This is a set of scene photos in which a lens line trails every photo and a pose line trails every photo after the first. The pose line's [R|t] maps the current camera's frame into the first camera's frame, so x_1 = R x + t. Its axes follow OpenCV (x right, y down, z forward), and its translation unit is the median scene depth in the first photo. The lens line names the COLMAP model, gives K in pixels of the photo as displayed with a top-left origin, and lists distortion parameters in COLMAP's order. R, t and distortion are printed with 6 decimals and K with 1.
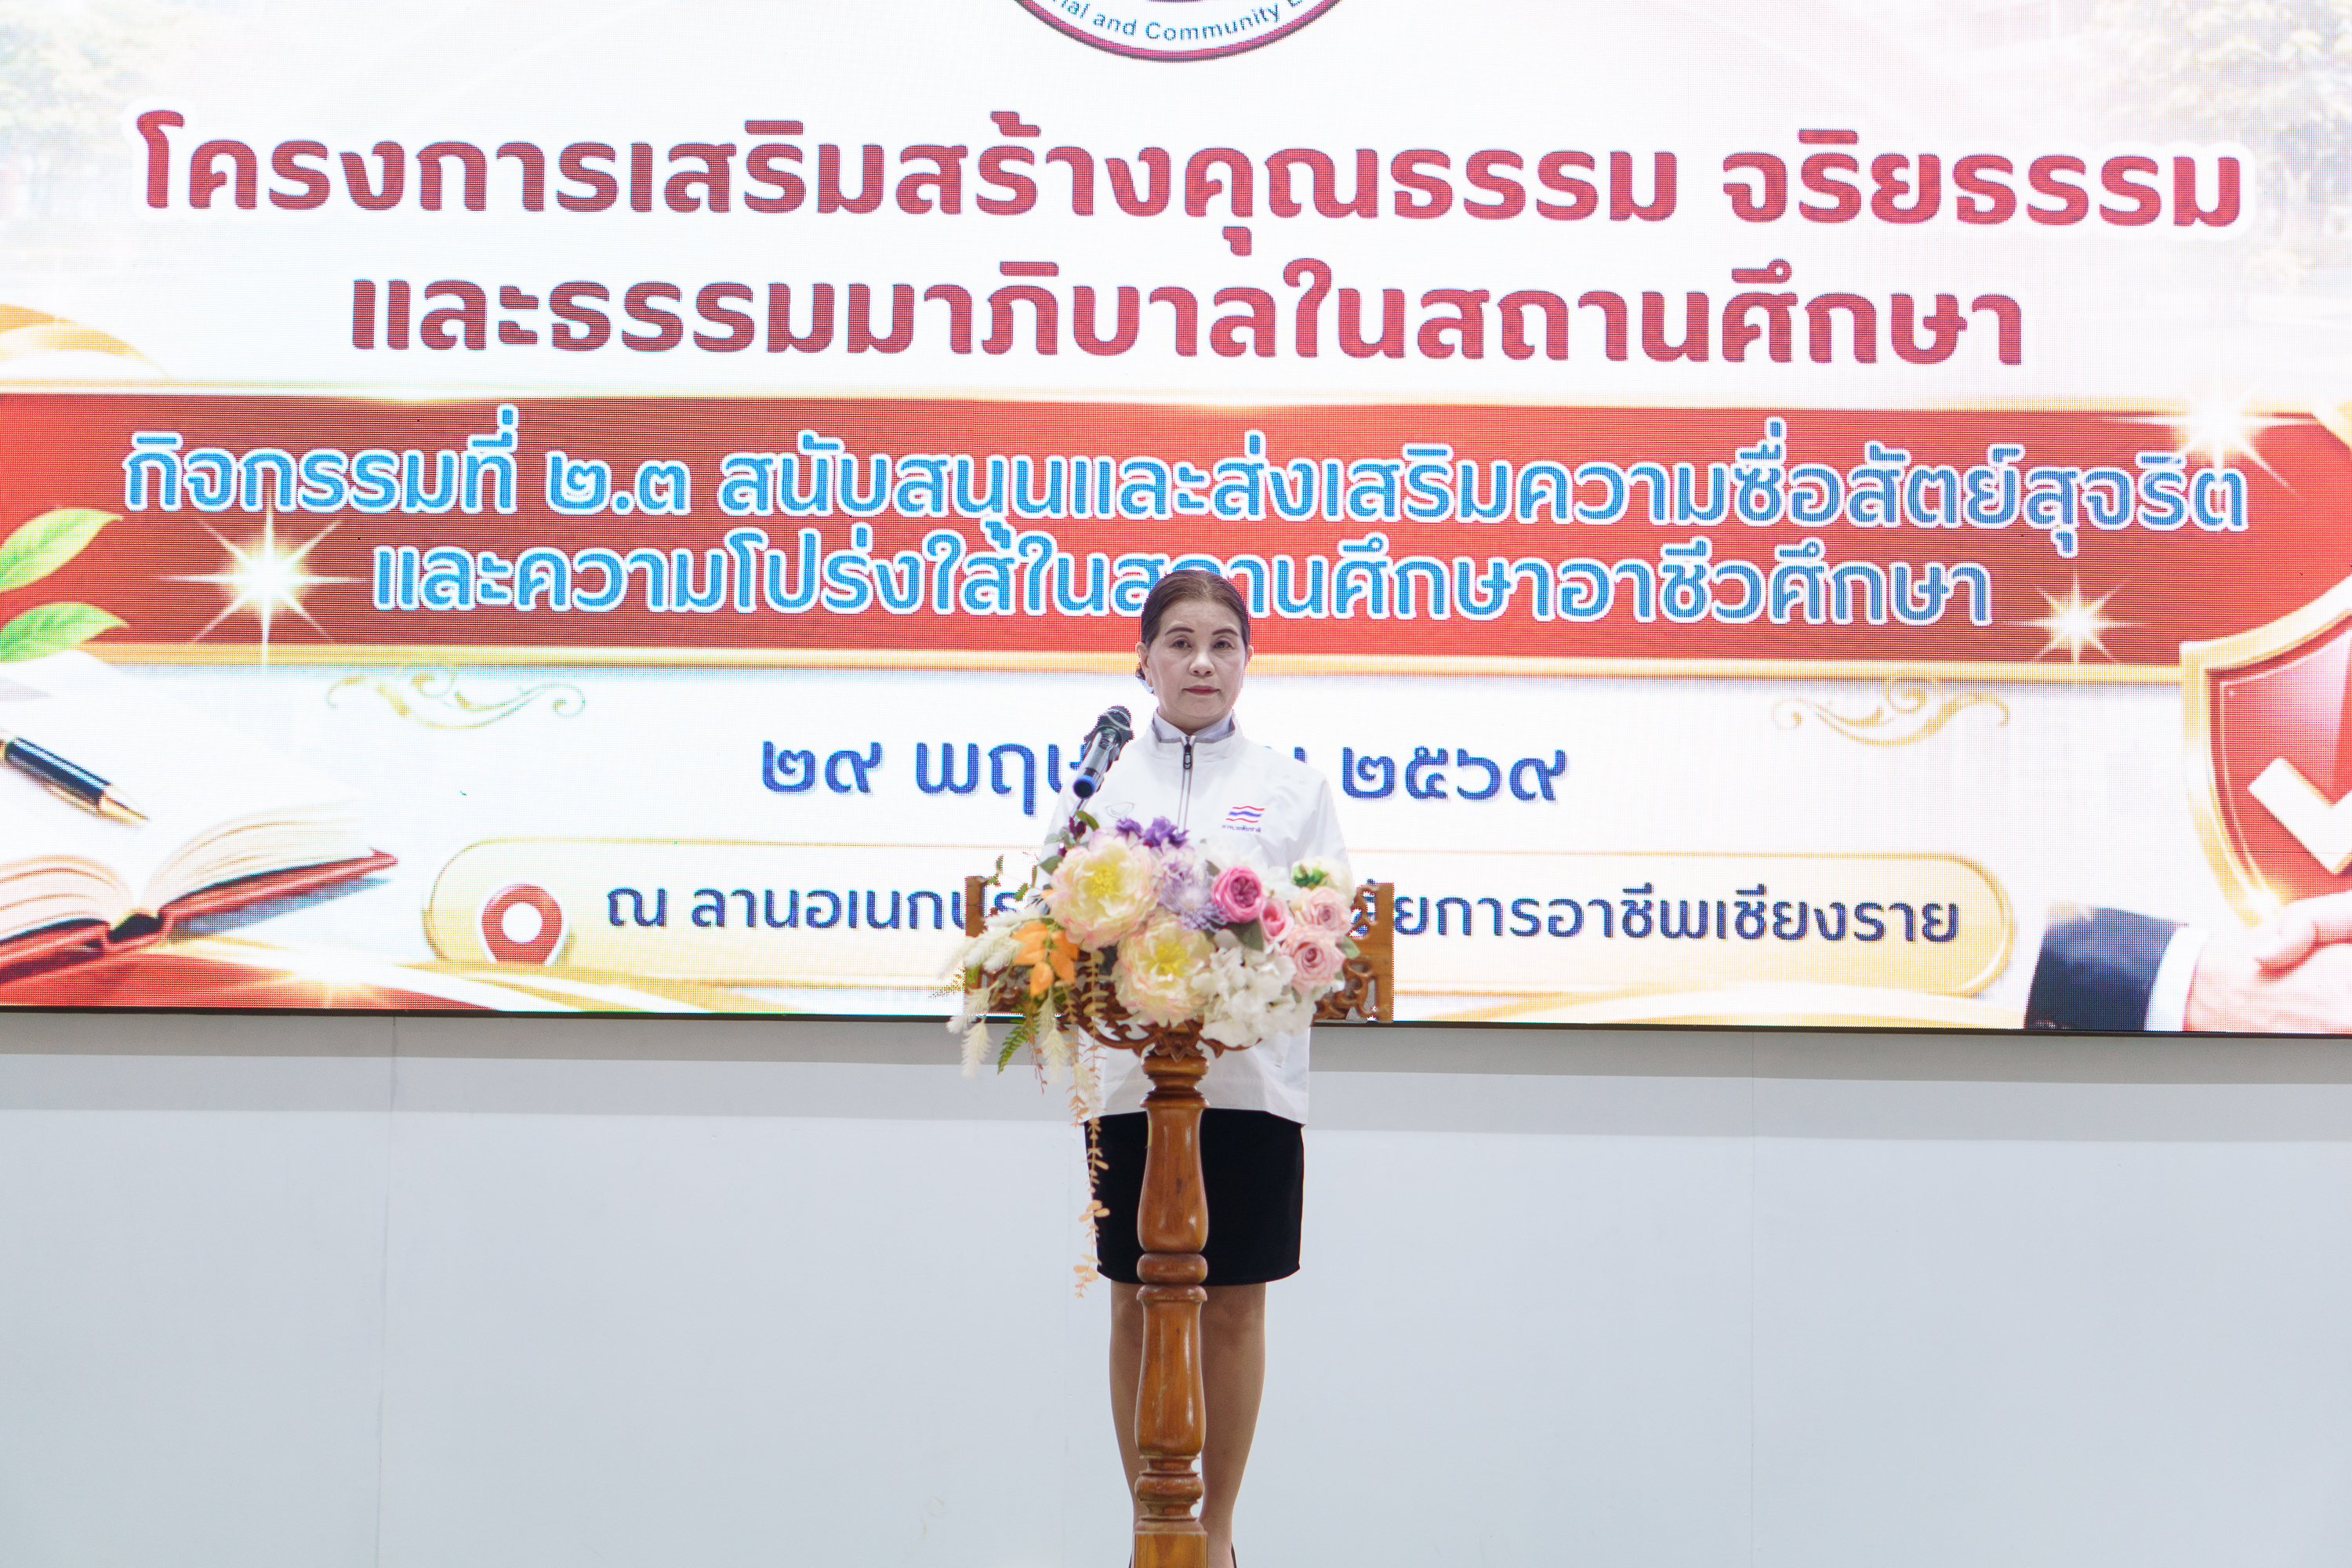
lens RADIAL K [[5007.6, 0, 1160.1], [0, 5007.6, 774.4], [0, 0, 1]] dist [0.010194, 0.000000]
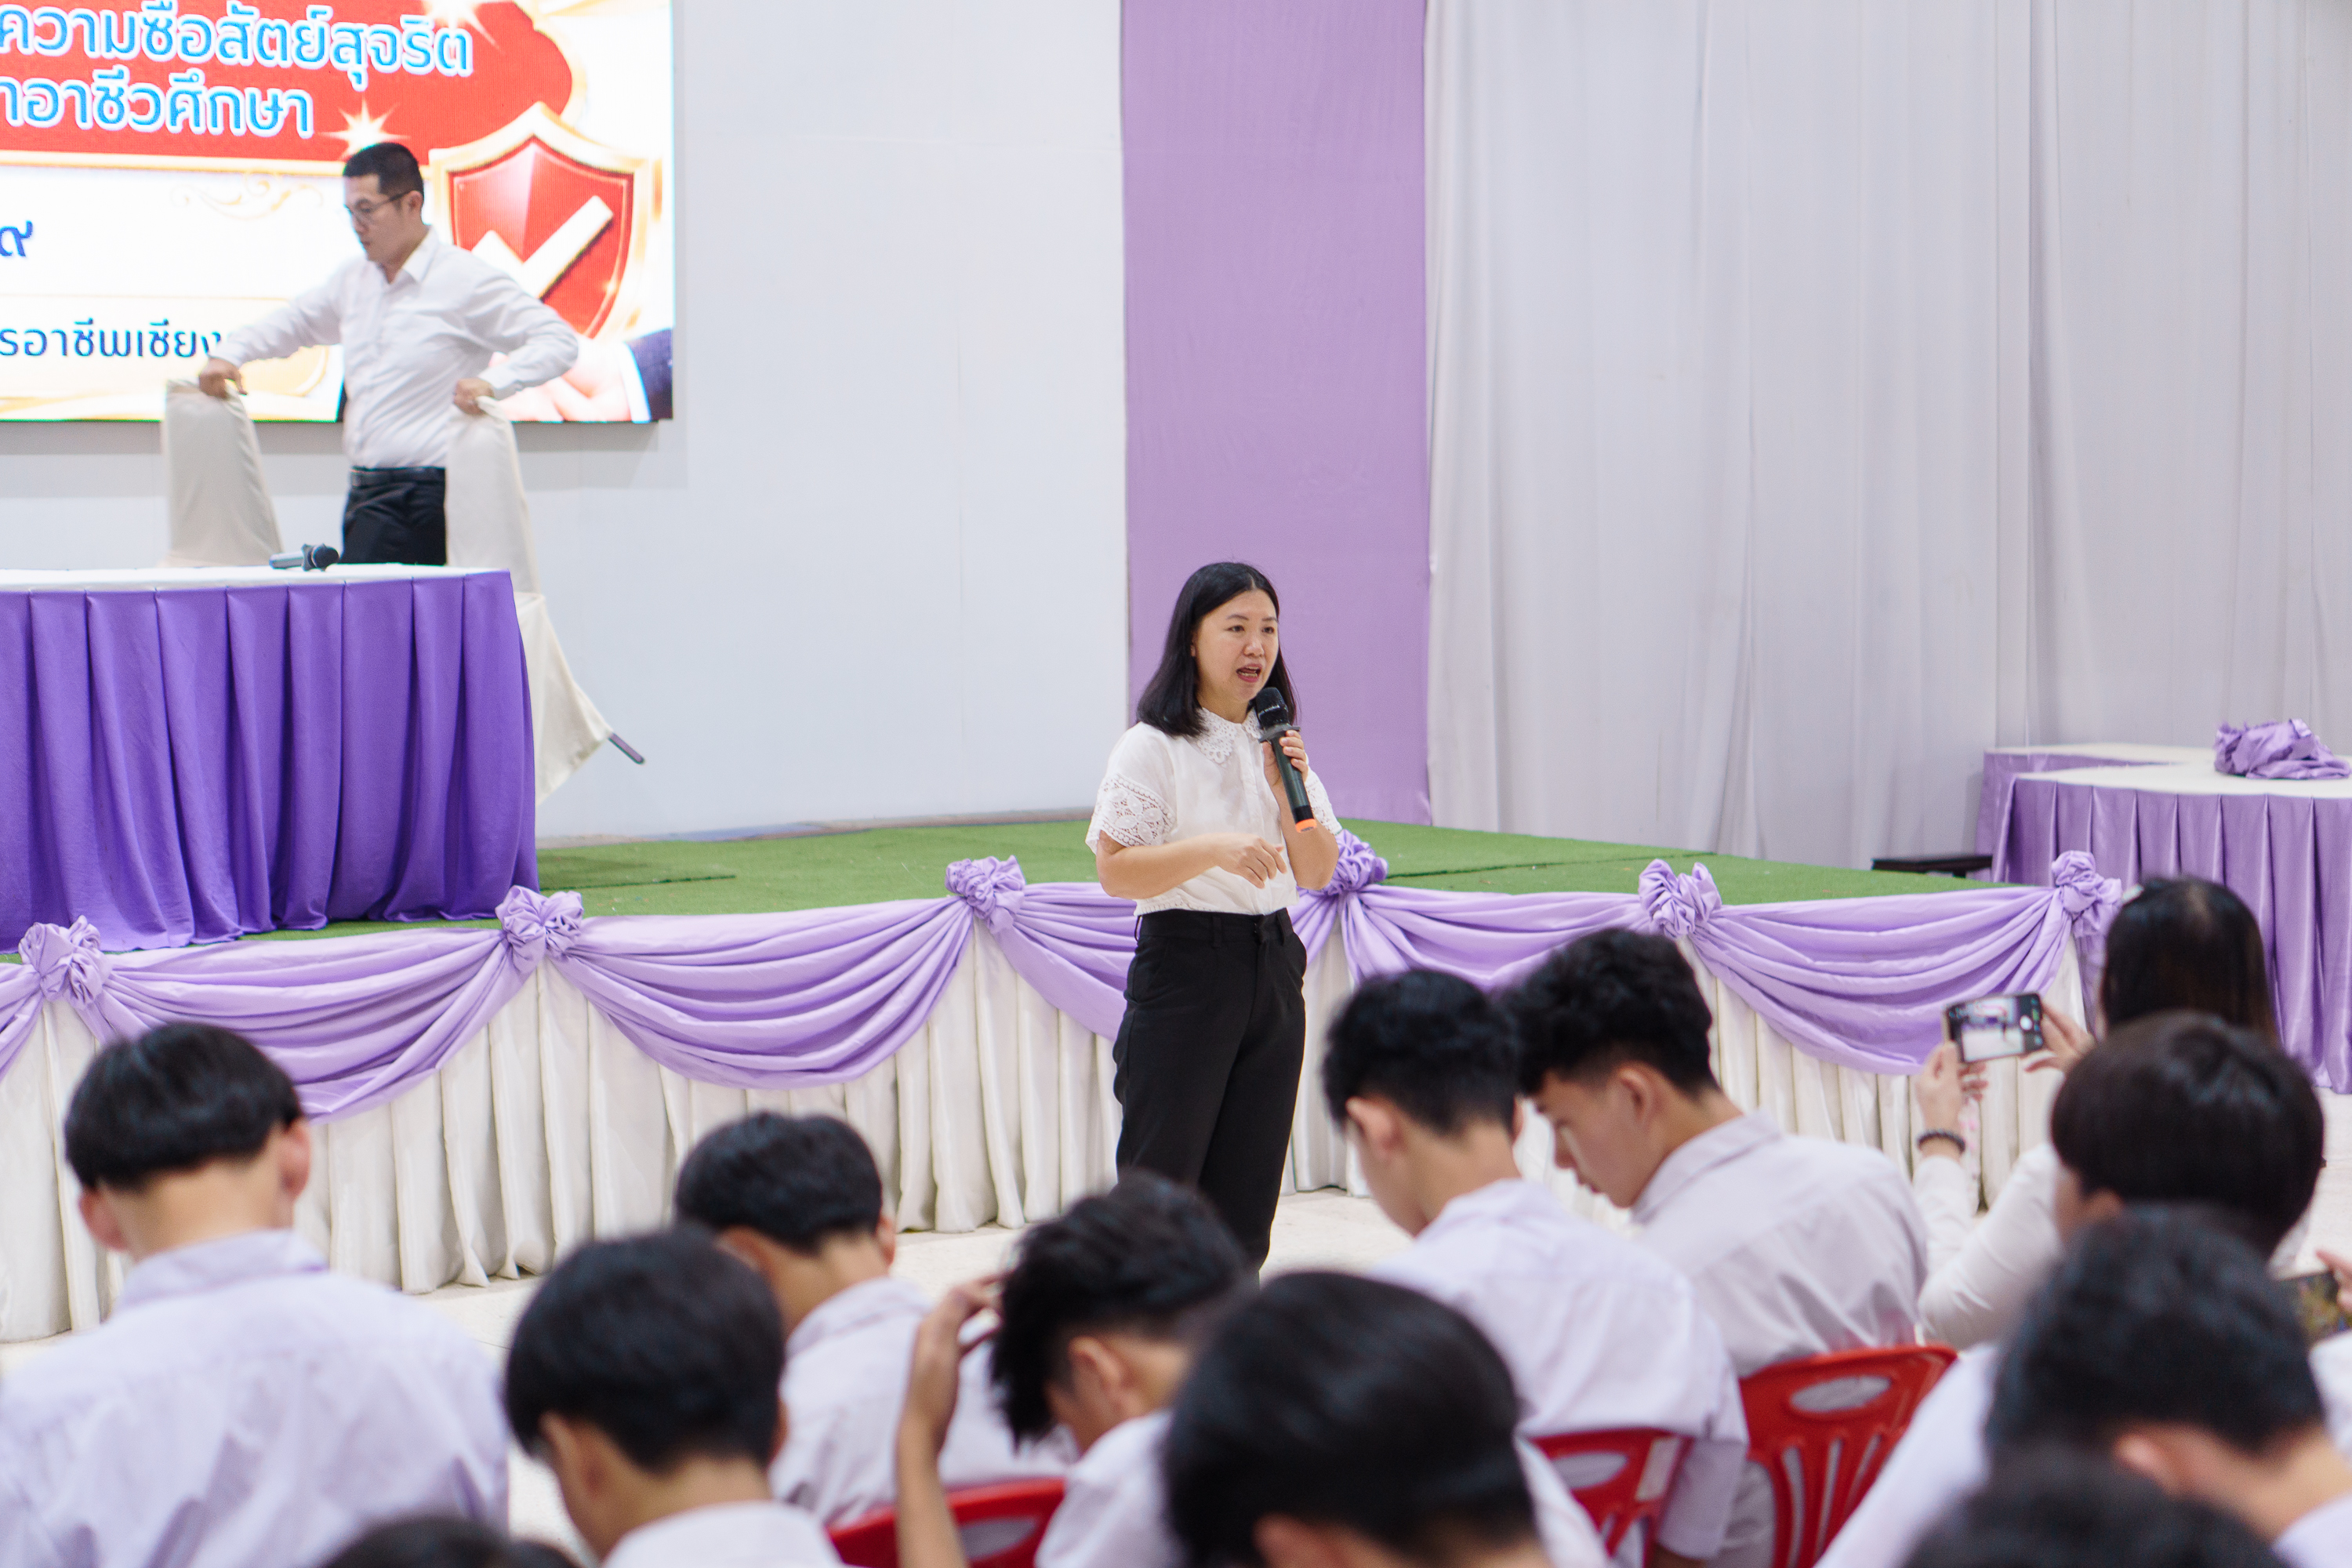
lens RADIAL K [[5007.6, 0, 1135.4], [0, 5007.6, 748.2], [0, 0, 1]] dist [0.010194, 0.000000]
pose [[0.795522, -0.050862, 0.603786, -0.514264], [-0.036384, 0.990663, 0.131389, -0.052697], [-0.604832, -0.126491, 0.786244, -0.282755]]
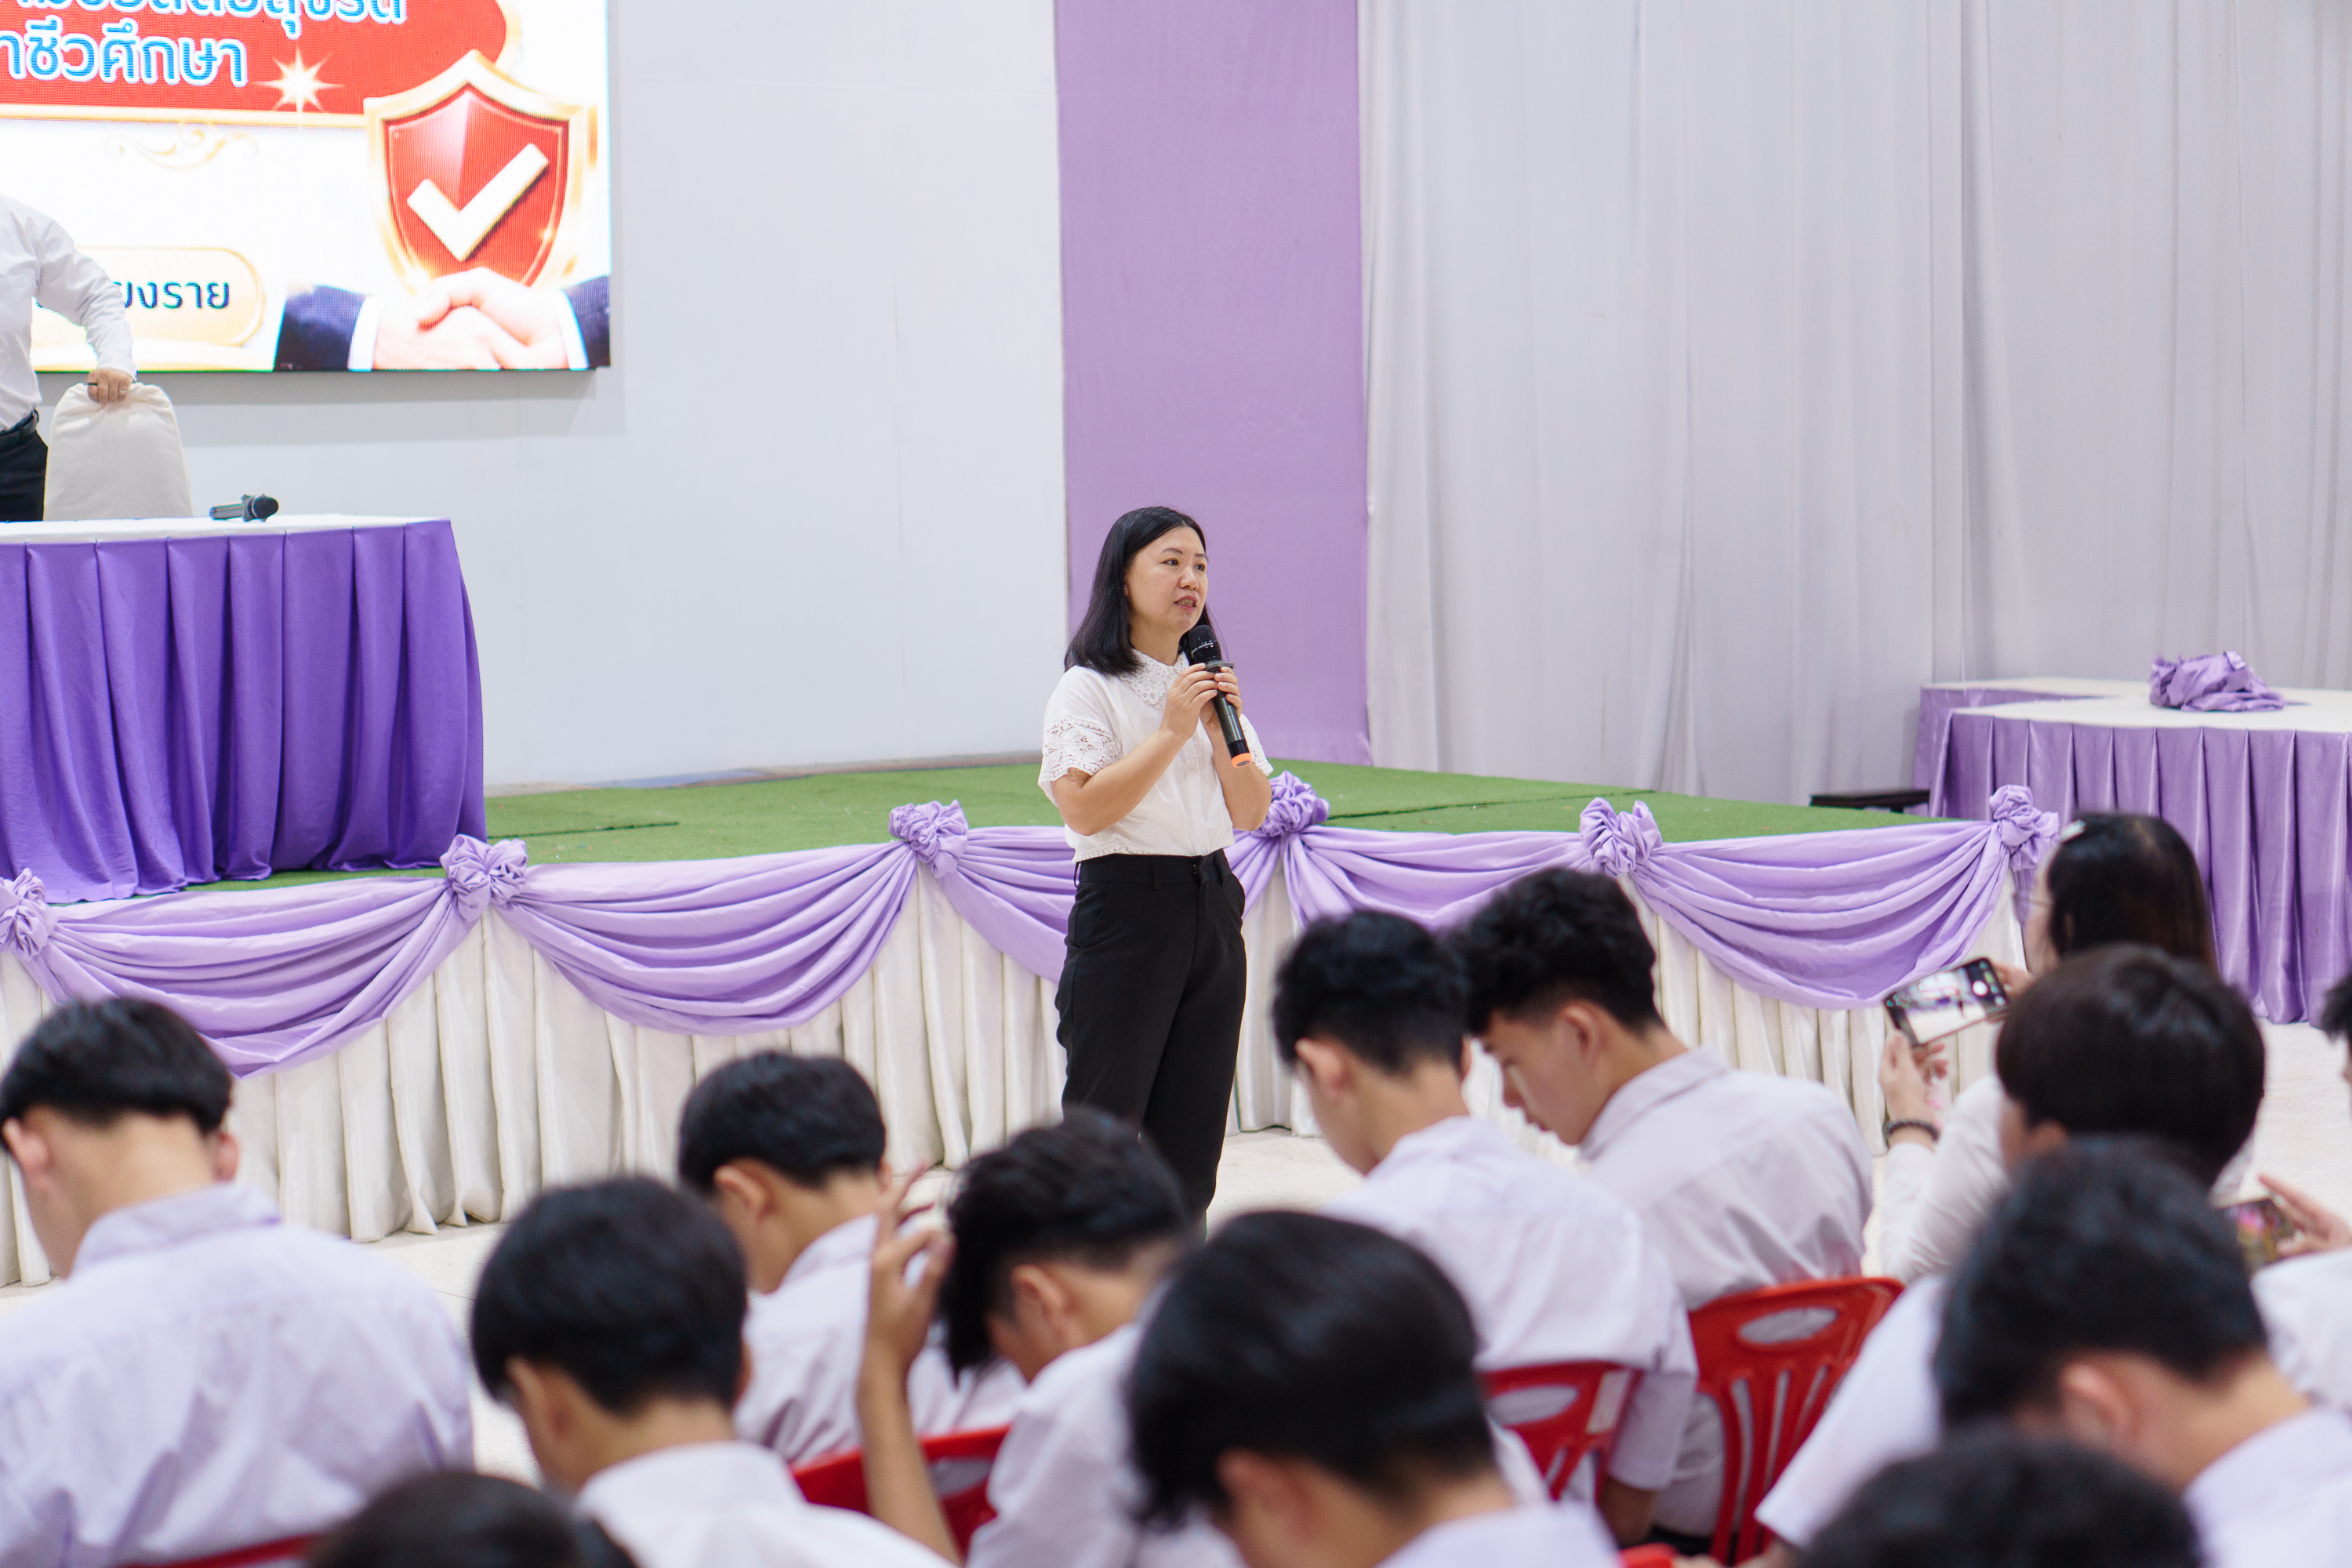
lens RADIAL K [[5007.6, 0, 1145.3], [0, 5007.6, 751.8], [0, 0, 1]] dist [0.010194, 0.000000]
pose [[0.786107, -0.065357, 0.614626, -0.517380], [-0.029584, 0.989276, 0.143033, -0.053277], [-0.617383, -0.130623, 0.775743, -0.284615]]
